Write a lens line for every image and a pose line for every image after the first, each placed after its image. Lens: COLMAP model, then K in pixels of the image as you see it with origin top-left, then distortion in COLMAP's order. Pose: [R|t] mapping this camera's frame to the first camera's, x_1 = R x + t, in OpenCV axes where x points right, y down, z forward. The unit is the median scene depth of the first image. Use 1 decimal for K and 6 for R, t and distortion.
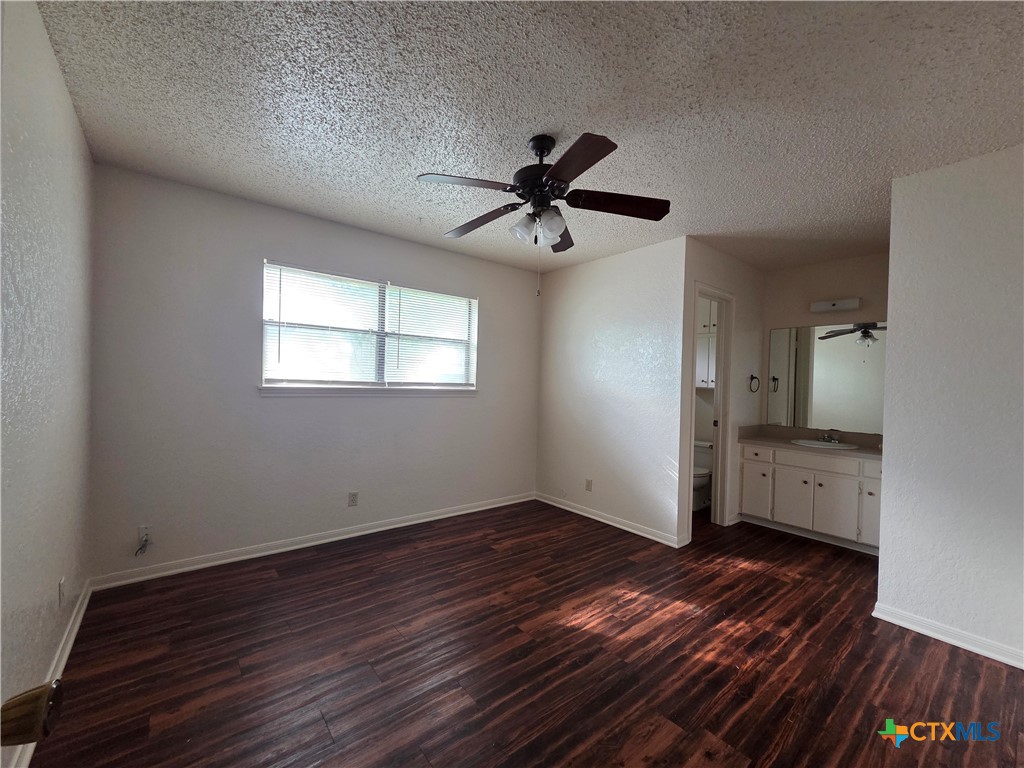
lens RADIAL K [[417.2, 0, 518.0], [0, 417.2, 388.2], [0, 0, 1]] dist [0.009888, 0.000222]
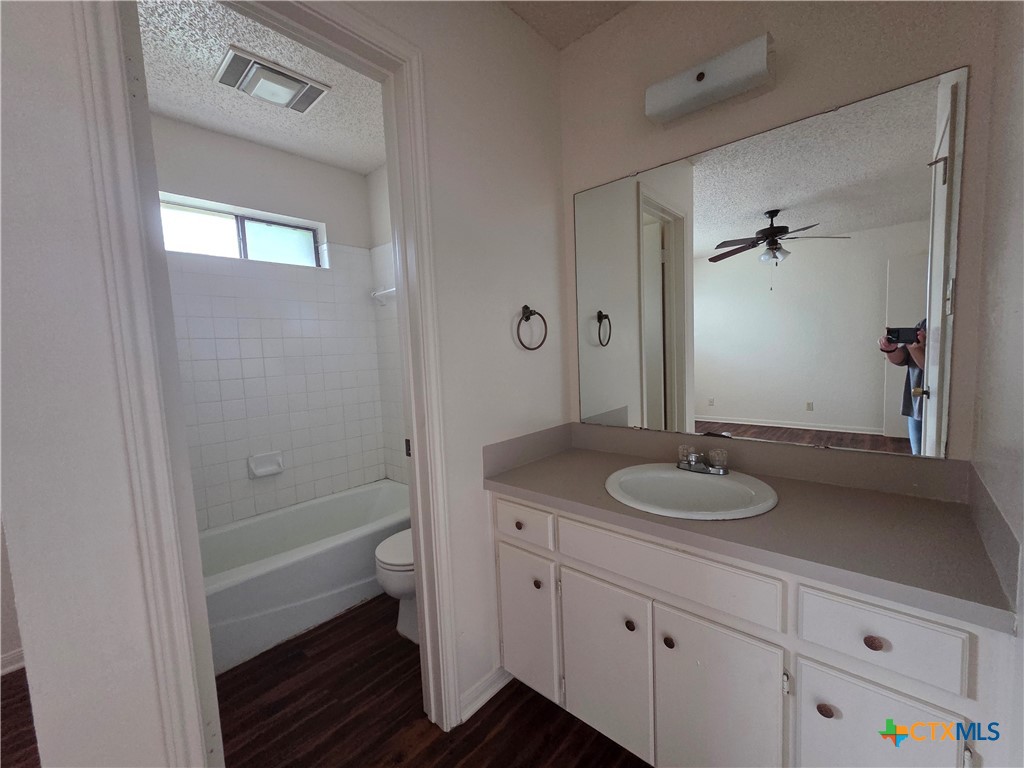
lens RADIAL K [[417.2, 0, 514.3], [0, 417.2, 385.6], [0, 0, 1]] dist [0.009888, 0.000222]
pose [[0.986196, -0.072477, 0.148877, 0.512986], [0.060229, 0.994542, 0.085194, 0.008653], [-0.154239, -0.075051, 0.985179, 0.648621]]
